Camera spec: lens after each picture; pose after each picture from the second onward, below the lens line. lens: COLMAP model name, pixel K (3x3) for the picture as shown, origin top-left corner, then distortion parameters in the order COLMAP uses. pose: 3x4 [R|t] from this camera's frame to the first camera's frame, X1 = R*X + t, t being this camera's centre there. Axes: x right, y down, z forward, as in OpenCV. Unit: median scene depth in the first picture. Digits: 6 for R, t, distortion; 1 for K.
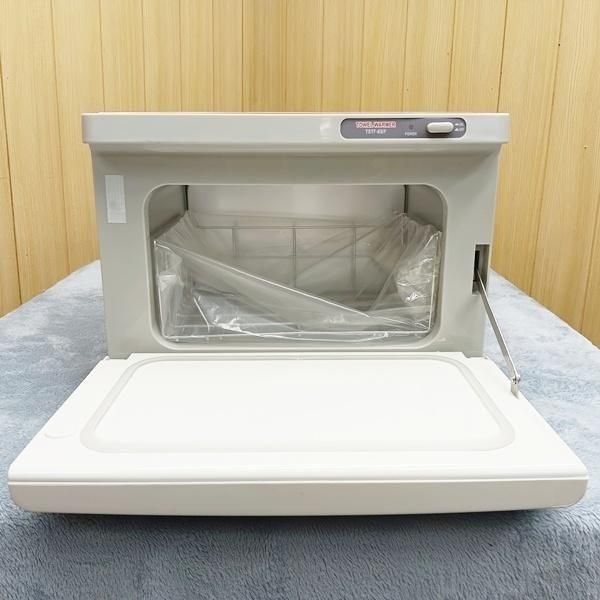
lens RADIAL K [[622.8, 0, 293.9], [0, 622.8, 298.9], [0, 0, 1]] dist [0.005237, 0.000000]
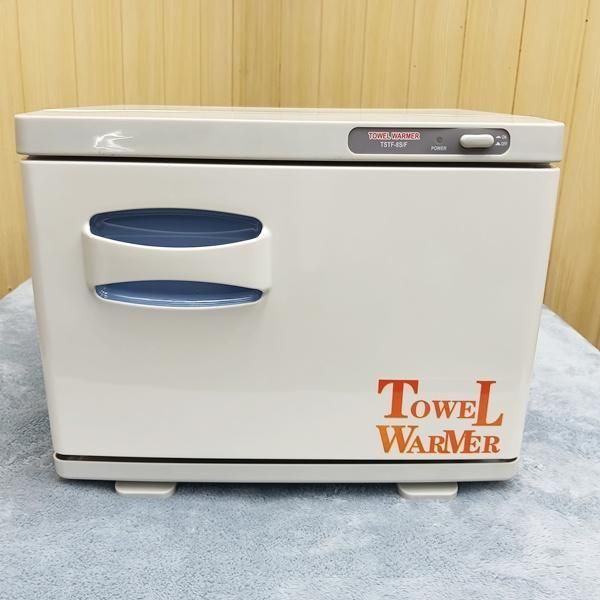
lens RADIAL K [[622.8, 0, 294.5], [0, 622.8, 302.9], [0, 0, 1]] dist [0.005237, 0.000000]
pose [[0.999845, 0.011313, 0.013473, 0.000203], [-0.012063, 0.998301, 0.057007, -0.107874], [-0.012805, -0.057161, 0.998283, 0.204081]]
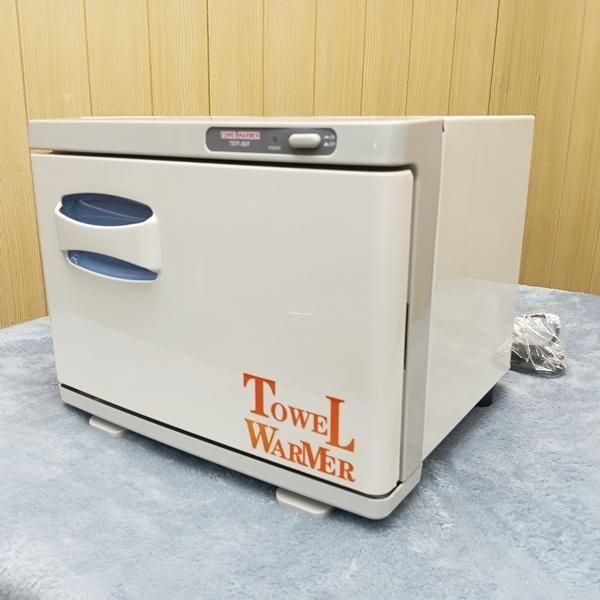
lens RADIAL K [[608.5, 0, 293.7], [0, 608.5, 304.4], [0, 0, 1]] dist [0.016145, 0.000000]
pose [[0.838823, 0.162872, -0.519469, 0.590995], [-0.144461, 0.986583, 0.076059, -0.125777], [0.524887, 0.011243, 0.851098, 0.347206]]
